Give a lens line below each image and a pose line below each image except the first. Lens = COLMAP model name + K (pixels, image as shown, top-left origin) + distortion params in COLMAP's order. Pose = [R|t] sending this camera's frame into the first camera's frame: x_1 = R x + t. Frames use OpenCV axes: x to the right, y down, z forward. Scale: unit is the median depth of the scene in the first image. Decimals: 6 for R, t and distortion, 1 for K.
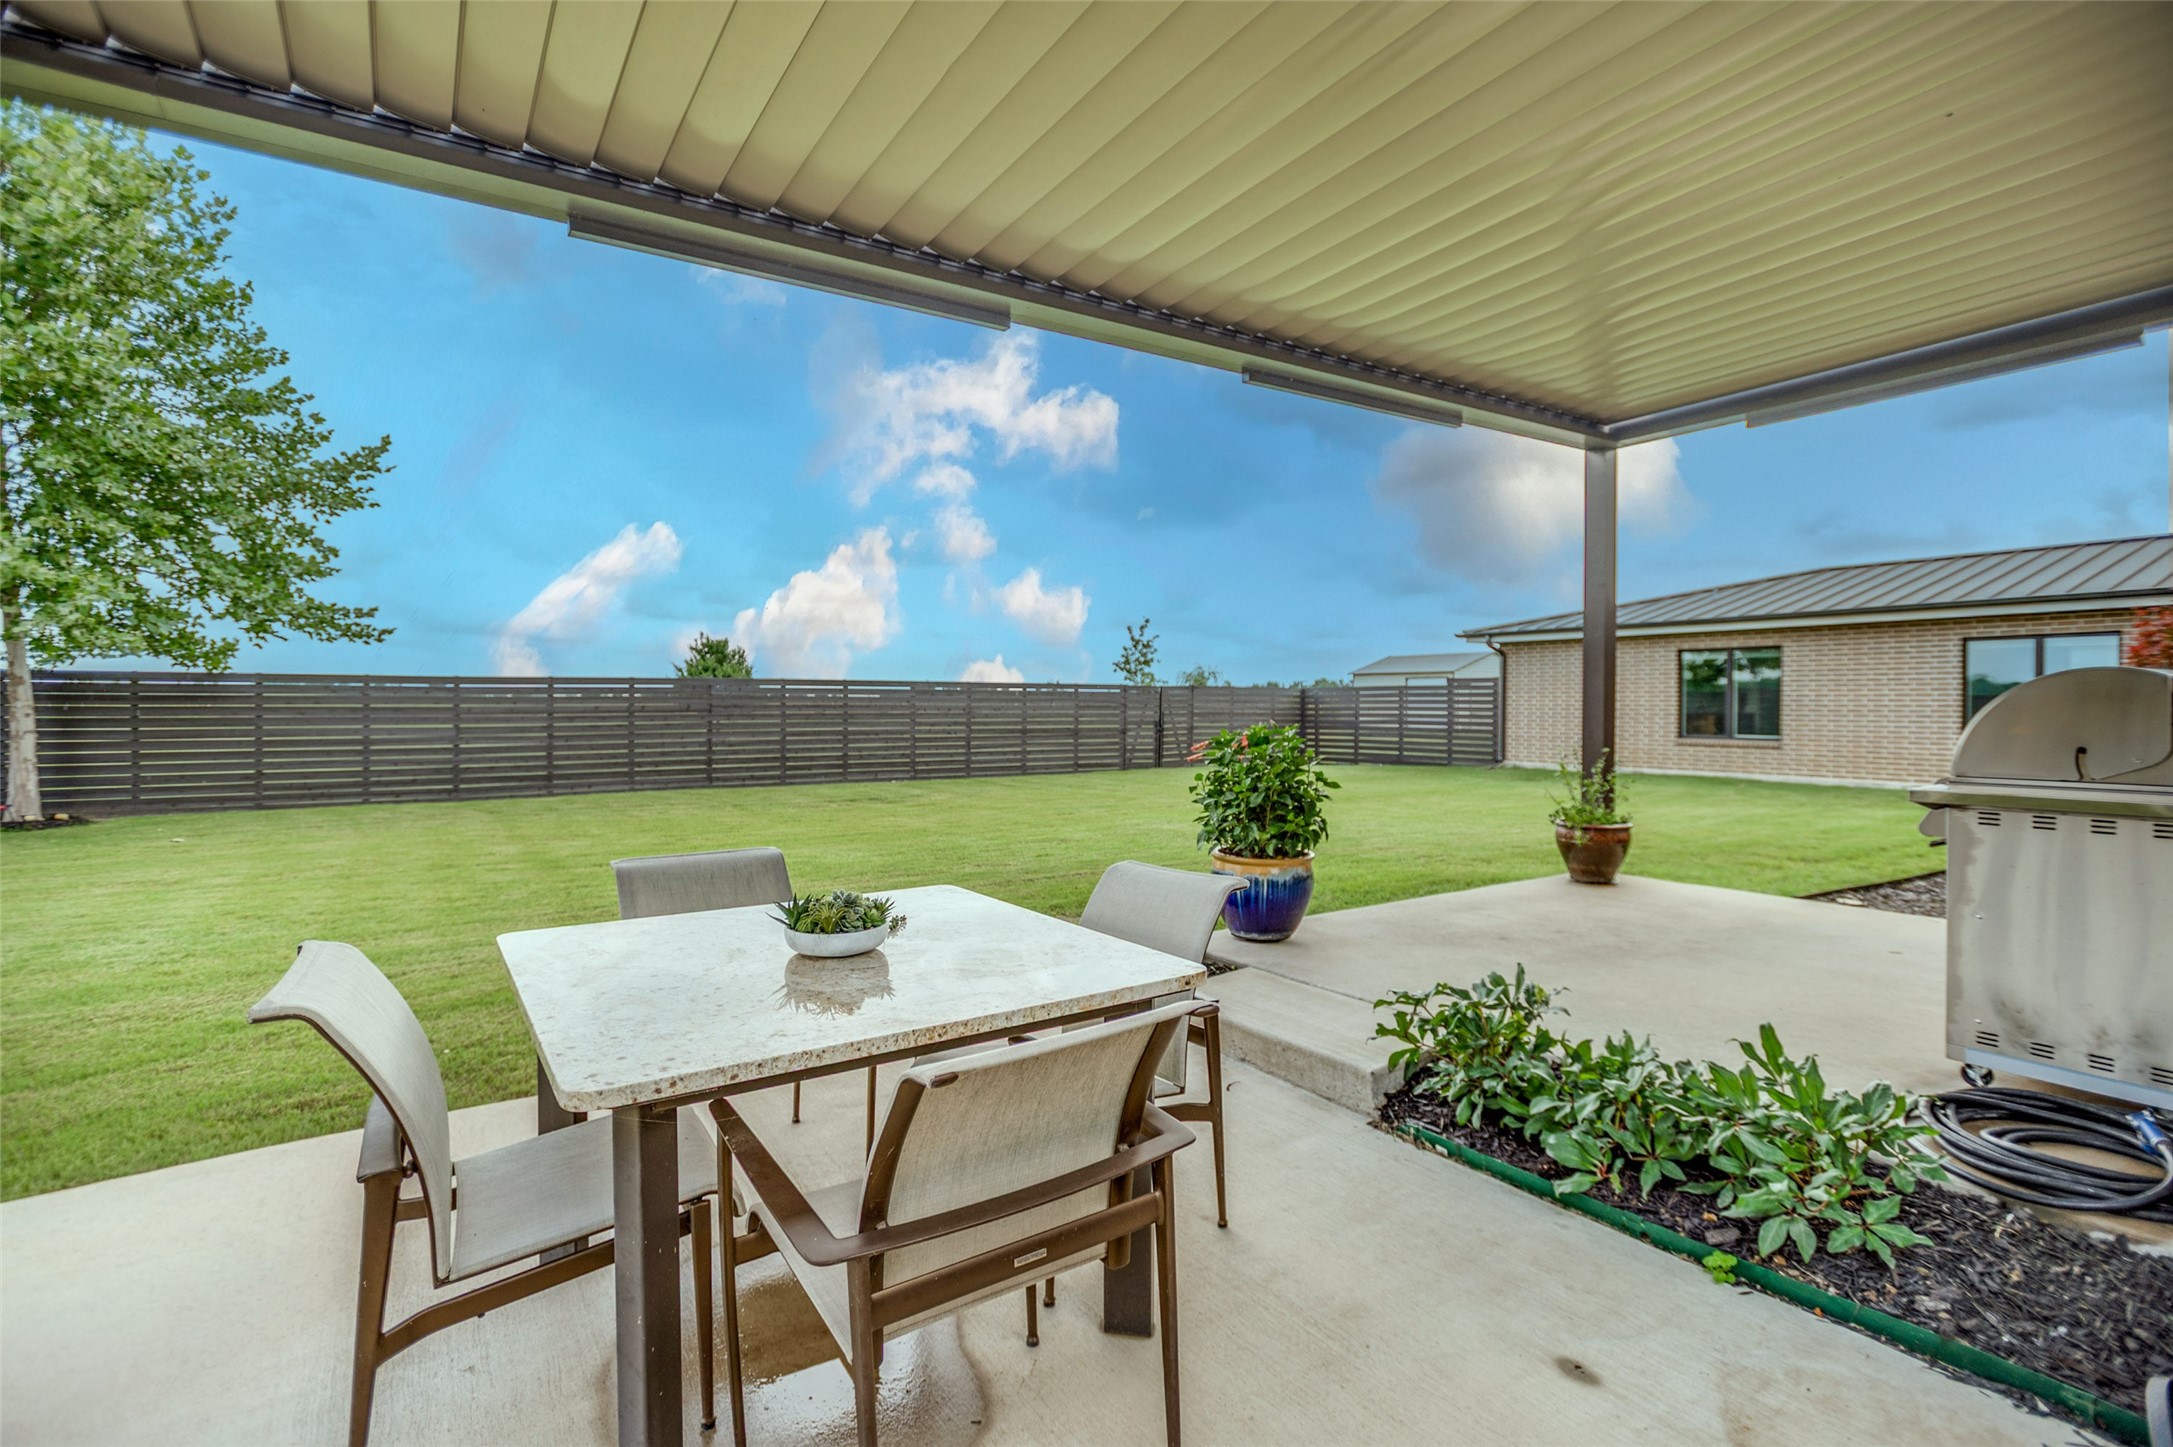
lens RADIAL K [[1038.6, 0, 1086.5], [0, 1038.6, 723.5], [0, 0, 1]] dist [-0.020248, 0.000209]
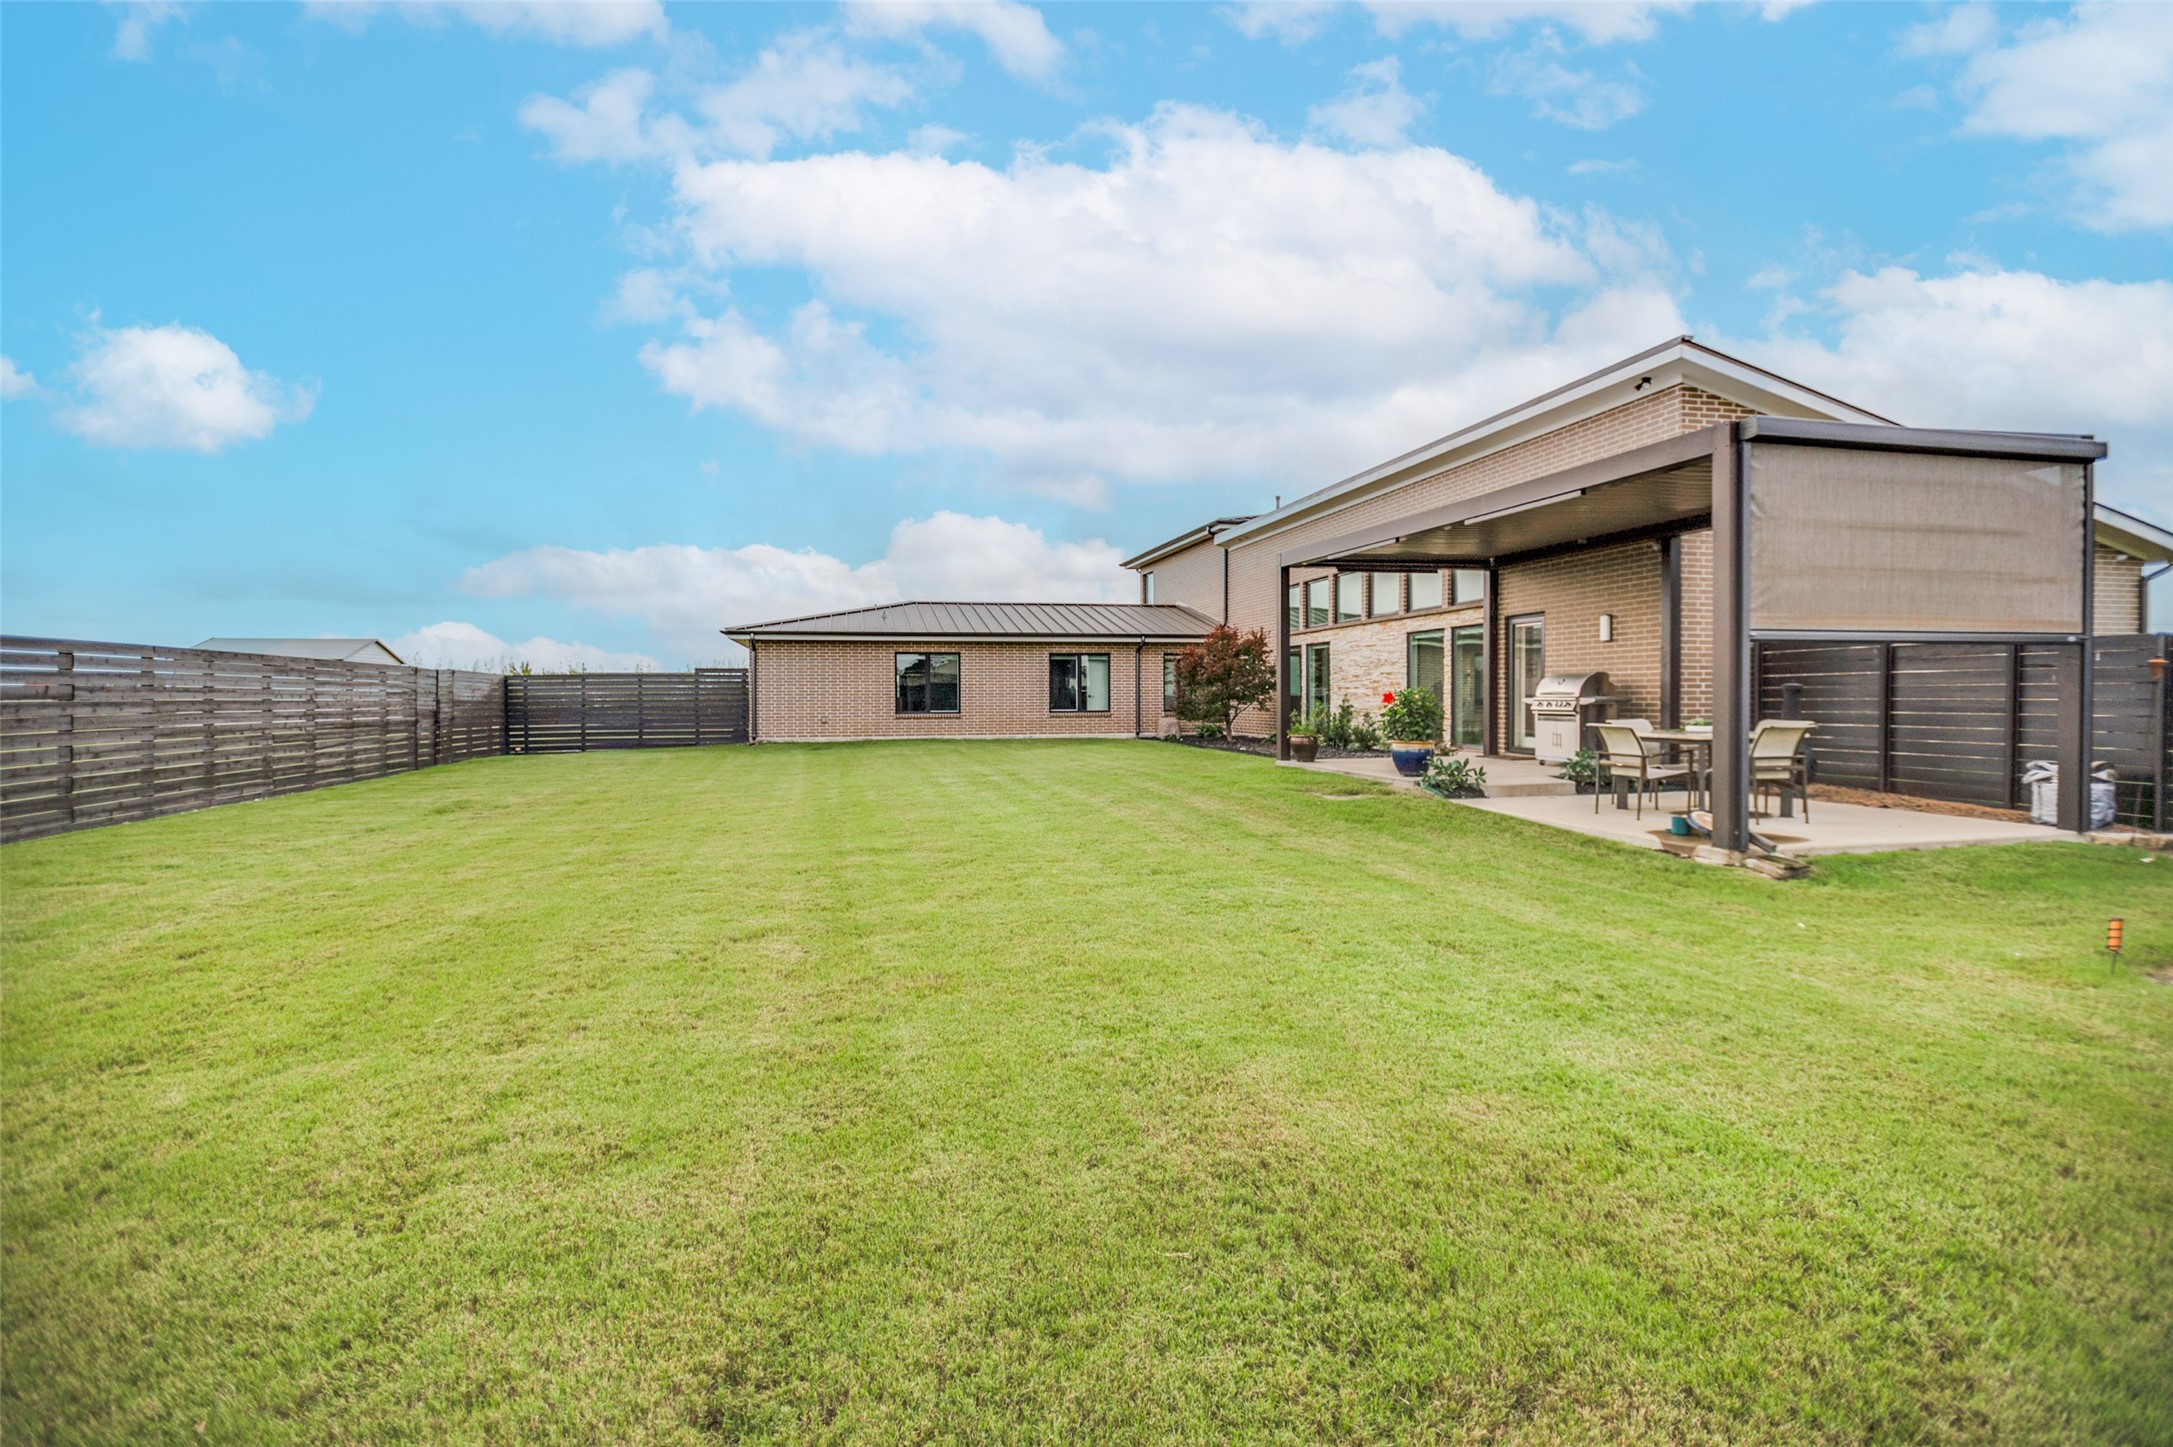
lens RADIAL K [[1038.6, 0, 1086.5], [0, 1038.6, 723.5], [0, 0, 1]] dist [-0.020248, 0.000209]
pose [[0.334624, -0.026563, 0.941977, -0.679495], [0.019806, 0.999580, 0.021152, 0.001820], [-0.942144, 0.011579, 0.335010, 0.262581]]
